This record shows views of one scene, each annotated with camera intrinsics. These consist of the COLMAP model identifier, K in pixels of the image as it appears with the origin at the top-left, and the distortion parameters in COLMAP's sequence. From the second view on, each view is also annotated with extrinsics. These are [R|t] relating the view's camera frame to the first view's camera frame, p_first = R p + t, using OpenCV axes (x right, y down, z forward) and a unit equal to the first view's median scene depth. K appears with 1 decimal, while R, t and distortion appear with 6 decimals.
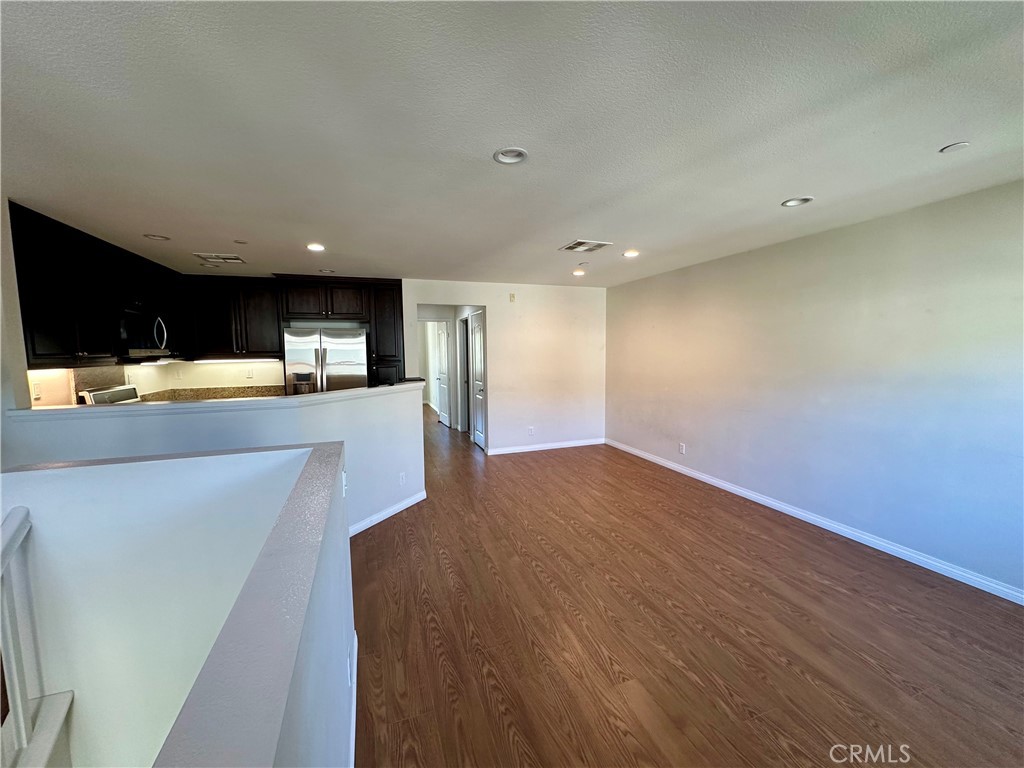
lens RADIAL K [[409.4, 0, 511.6], [0, 409.4, 386.1], [0, 0, 1]] dist [-0.003802, 0.000697]
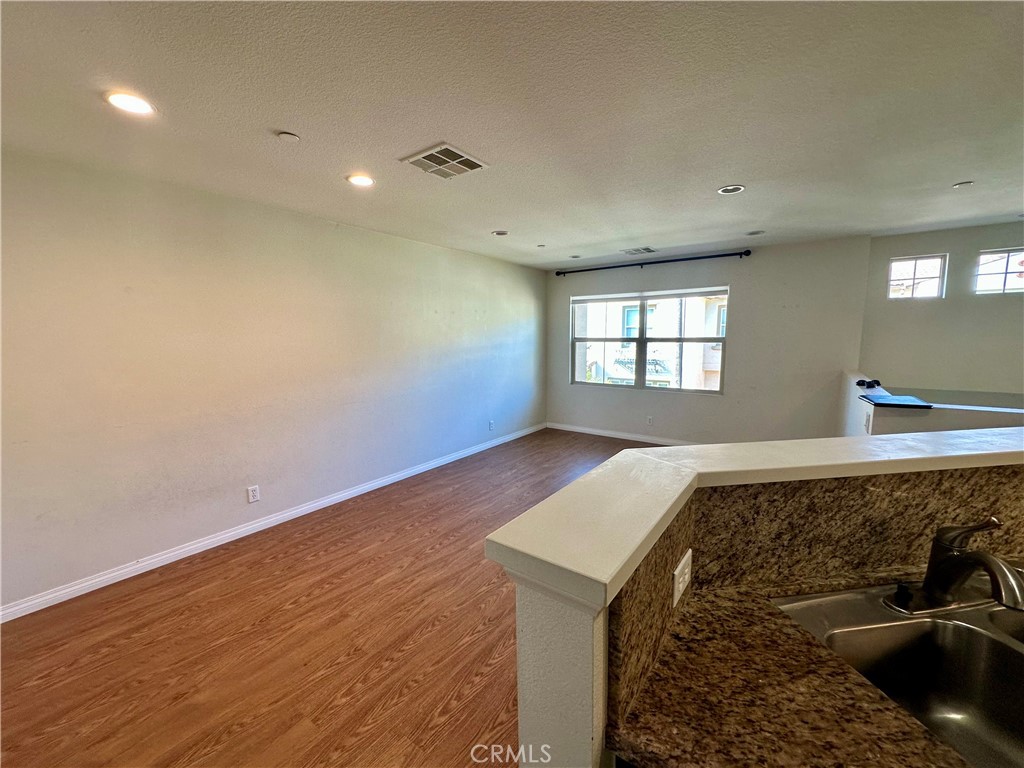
lens RADIAL K [[409.4, 0, 511.6], [0, 409.4, 386.1], [0, 0, 1]] dist [-0.003802, 0.000697]
pose [[-0.566340, -0.086004, 0.819672, -0.408158], [0.090463, 0.982045, 0.165545, -0.103860], [-0.819192, 0.167904, -0.548391, 1.302560]]
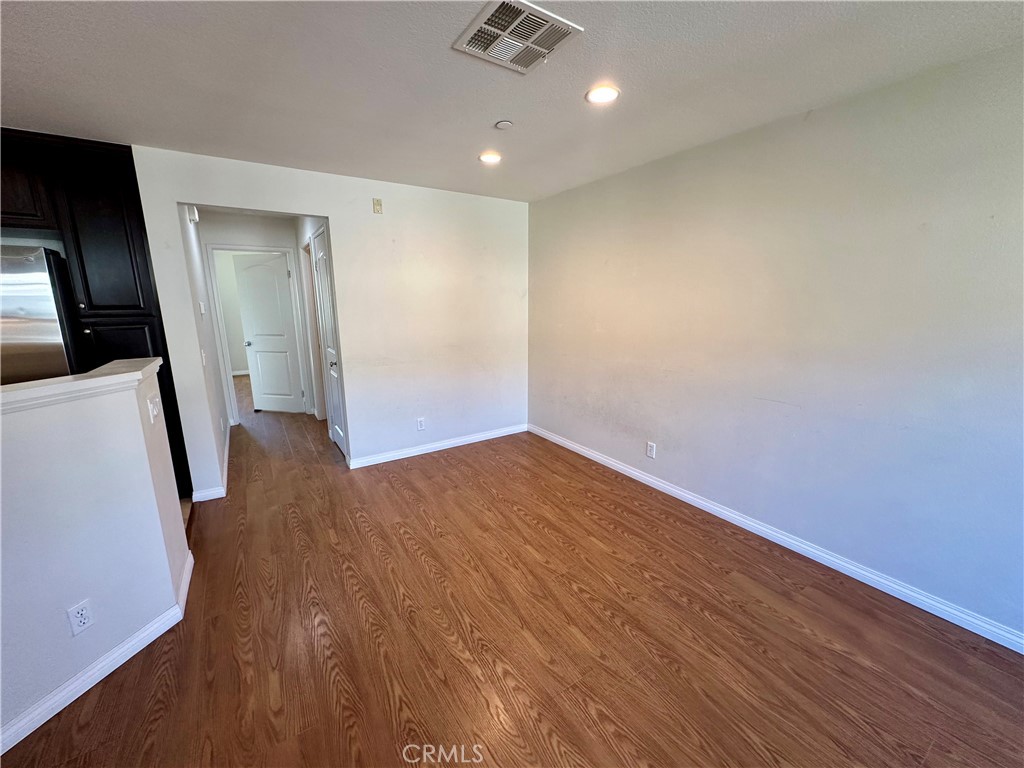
lens RADIAL K [[409.4, 0, 511.6], [0, 409.4, 386.1], [0, 0, 1]] dist [-0.003802, 0.000697]
pose [[0.971853, -0.042546, 0.231713, 0.064665], [0.014879, 0.992679, 0.119864, -0.042622], [-0.235117, -0.113043, 0.965371, 0.559673]]
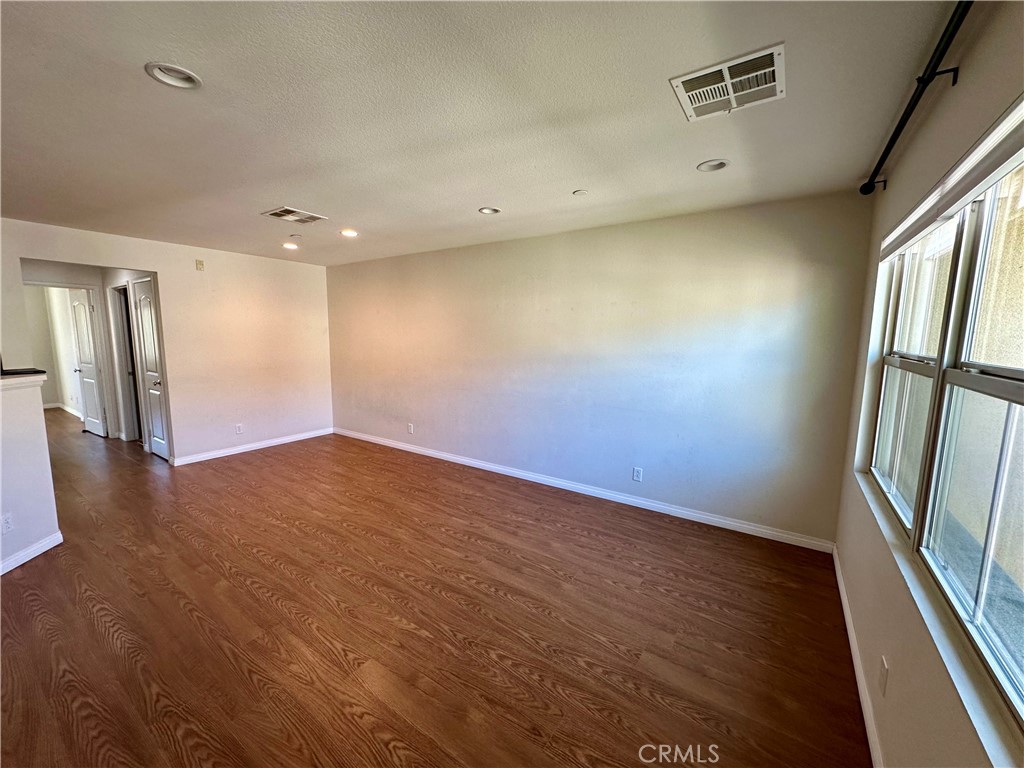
lens RADIAL K [[409.4, 0, 511.6], [0, 409.4, 386.1], [0, 0, 1]] dist [-0.003802, 0.000697]
pose [[0.805267, -0.055410, 0.590317, 0.012500], [0.034745, 0.998323, 0.046310, 0.004318], [-0.591893, -0.016781, 0.805842, -0.004812]]
